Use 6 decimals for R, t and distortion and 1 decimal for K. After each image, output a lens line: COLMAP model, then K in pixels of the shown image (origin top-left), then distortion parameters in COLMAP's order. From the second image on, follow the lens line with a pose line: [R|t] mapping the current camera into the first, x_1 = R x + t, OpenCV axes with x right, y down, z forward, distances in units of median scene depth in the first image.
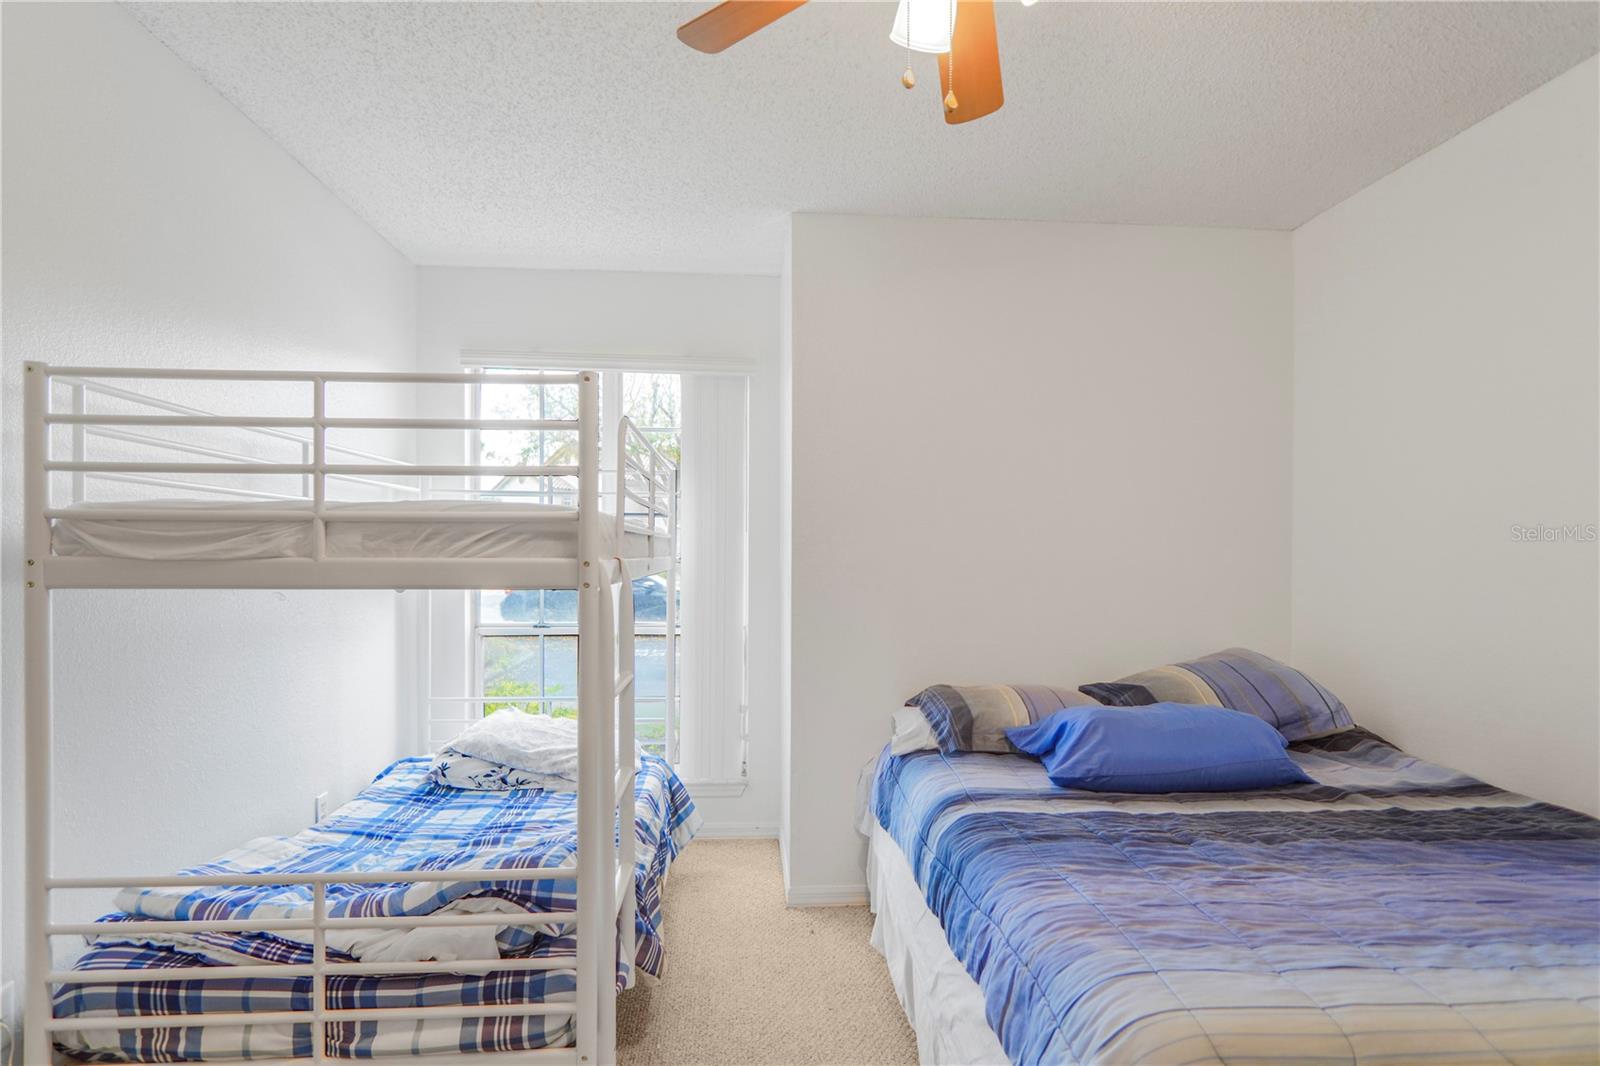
lens RADIAL K [[863.3, 0, 801.5], [0, 863.3, 560.0], [0, 0, 1]] dist [0.001999, 0.001753]
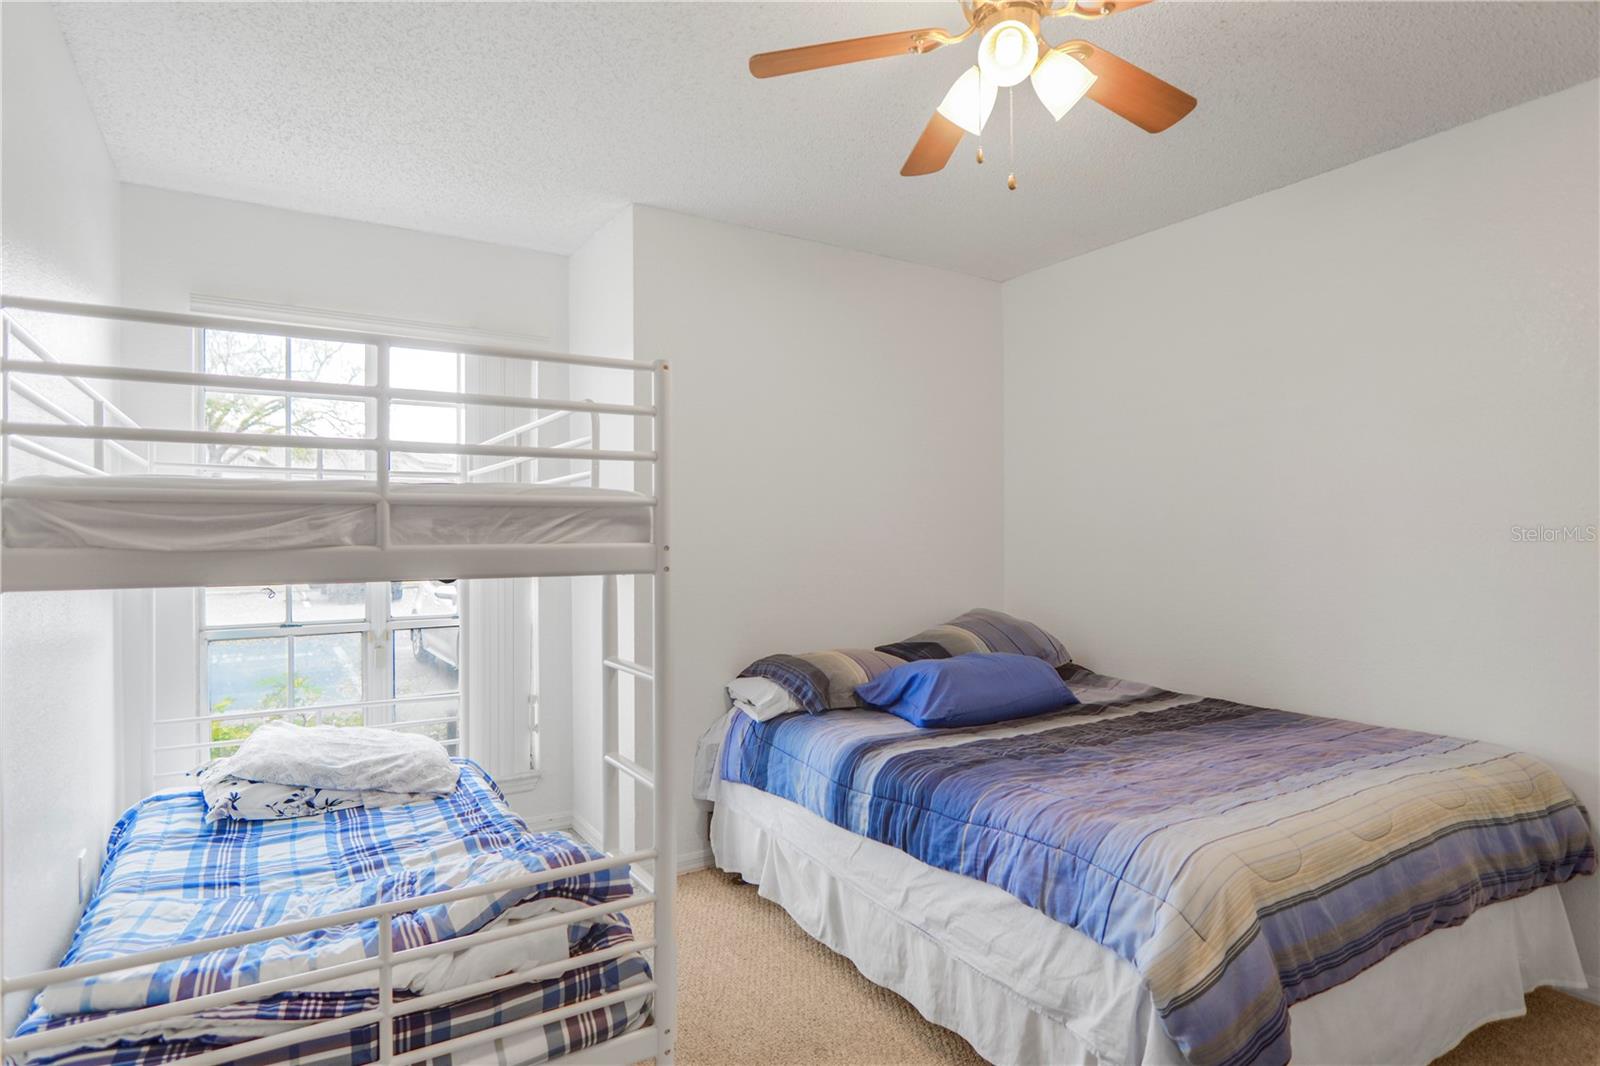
lens RADIAL K [[860.2, 0, 802.2], [0, 860.2, 538.3], [0, 0, 1]] dist [-0.013944, 0.001814]
pose [[0.881304, -0.010433, 0.472434, -0.537061], [0.012838, 0.999916, -0.001866, -0.003008], [-0.472375, 0.007710, 0.881364, 0.025096]]
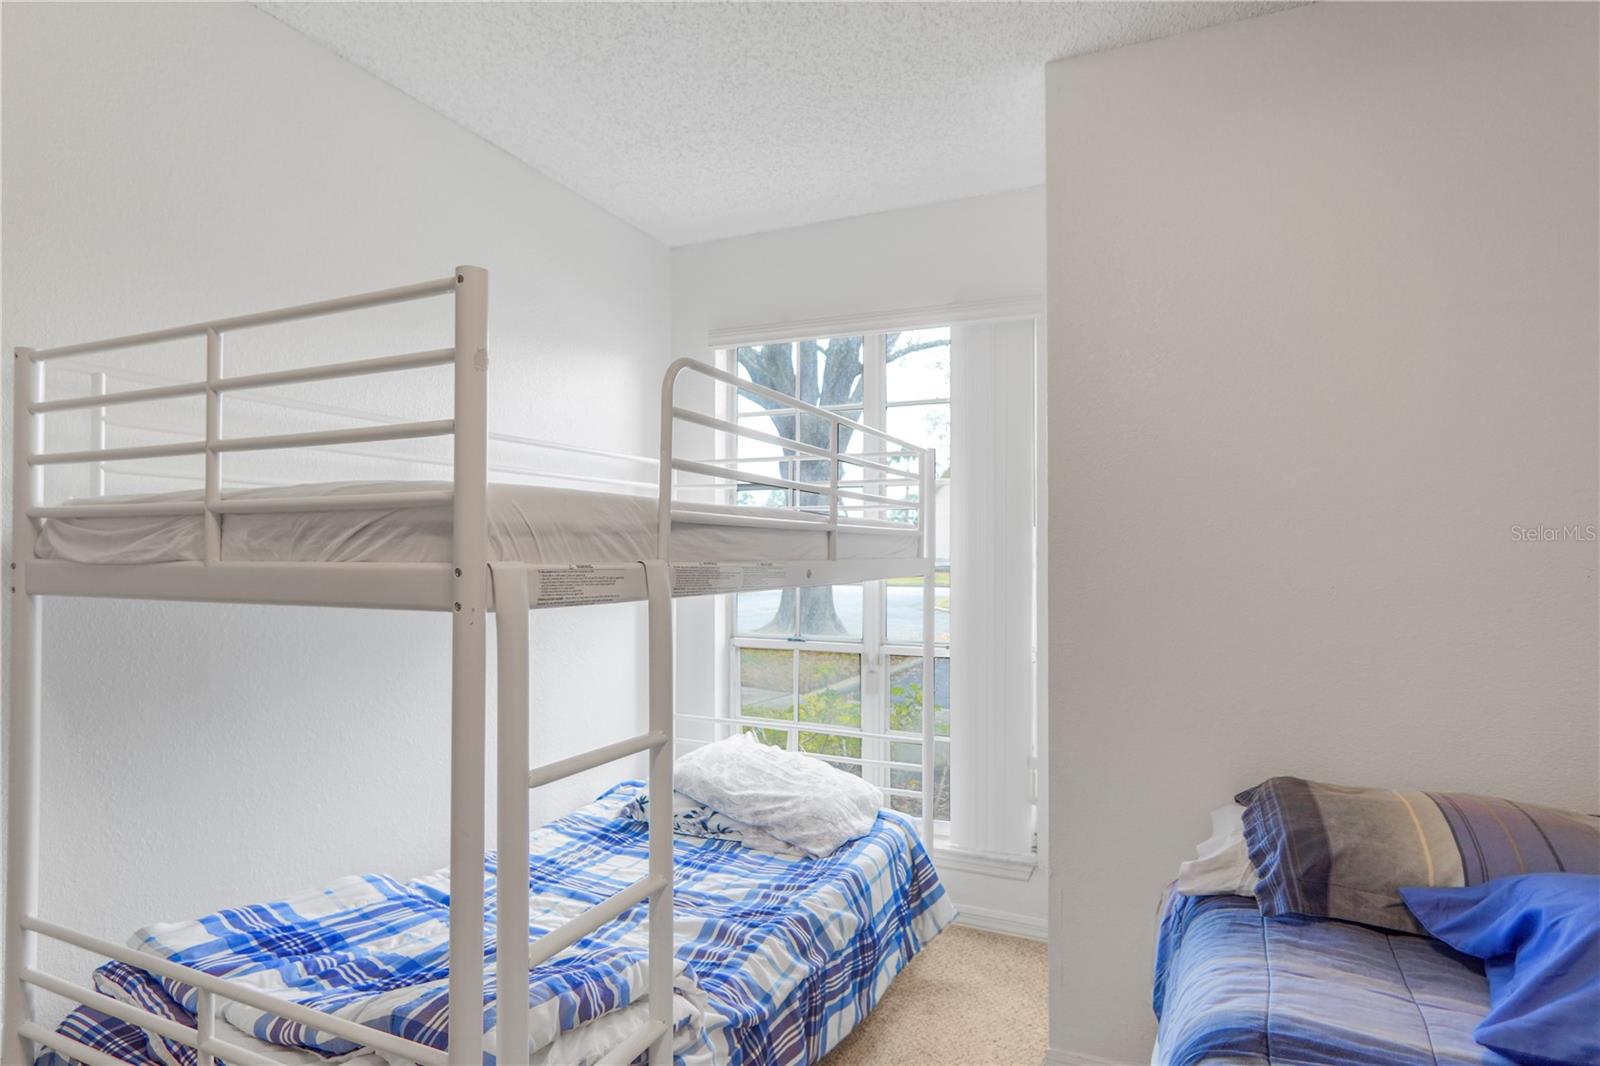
lens RADIAL K [[860.0, 0, 801.5], [0, 860.0, 538.6], [0, 0, 1]] dist [-0.003628, 0.012406]
pose [[0.877738, -0.009729, -0.479042, 0.245934], [-0.003033, 0.999661, -0.025859, -0.004396], [0.479131, 0.024150, 0.877411, 0.521088]]
